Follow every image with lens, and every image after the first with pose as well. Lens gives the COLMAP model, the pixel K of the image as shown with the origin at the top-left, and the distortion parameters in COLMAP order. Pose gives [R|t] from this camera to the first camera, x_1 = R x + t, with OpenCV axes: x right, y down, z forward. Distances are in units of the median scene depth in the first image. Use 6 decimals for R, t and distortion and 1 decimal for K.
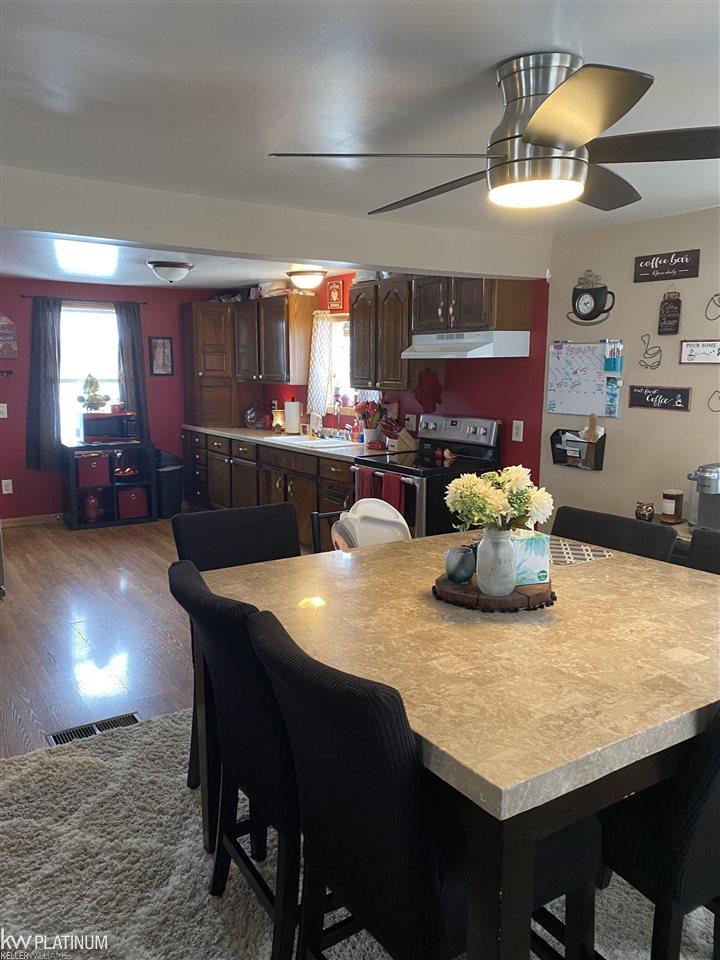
lens RADIAL K [[757.9, 0, 360.0], [0, 757.9, 480.0], [0, 0, 1]] dist [0.064311, -0.001730]
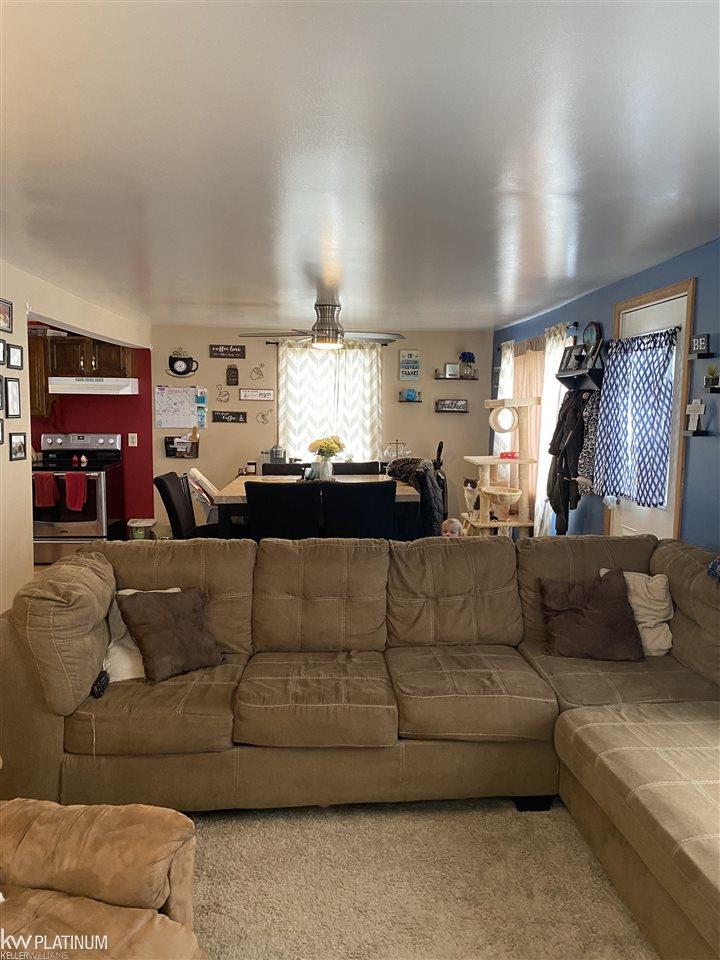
lens RADIAL K [[757.9, 0, 360.0], [0, 757.9, 480.0], [0, 0, 1]] dist [0.064311, -0.001730]
pose [[0.483519, -0.089303, 0.870766, -0.825820], [0.124510, 0.991684, 0.032566, 0.022425], [-0.866433, 0.092672, 0.490617, -0.166133]]
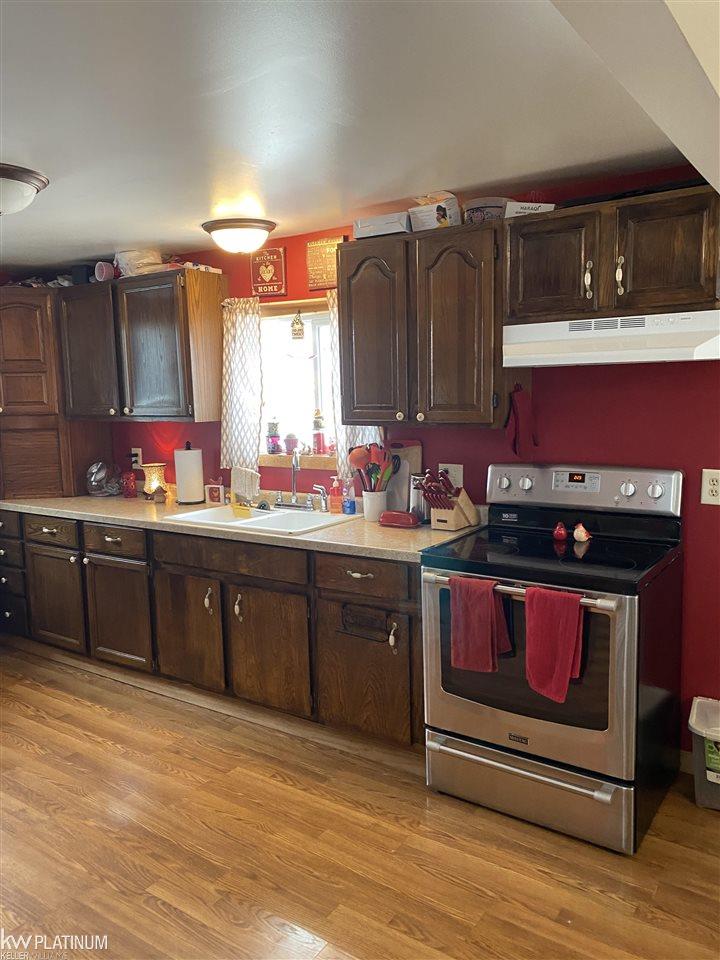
lens RADIAL K [[704.7, 0, 360.0], [0, 704.7, 480.0], [0, 0, 1]] dist [0.002689, 0.000321]
pose [[0.922032, -0.073446, 0.380083, -0.211551], [0.083614, 0.996445, -0.010288, -0.074155], [-0.377976, 0.041266, 0.924895, 0.515217]]
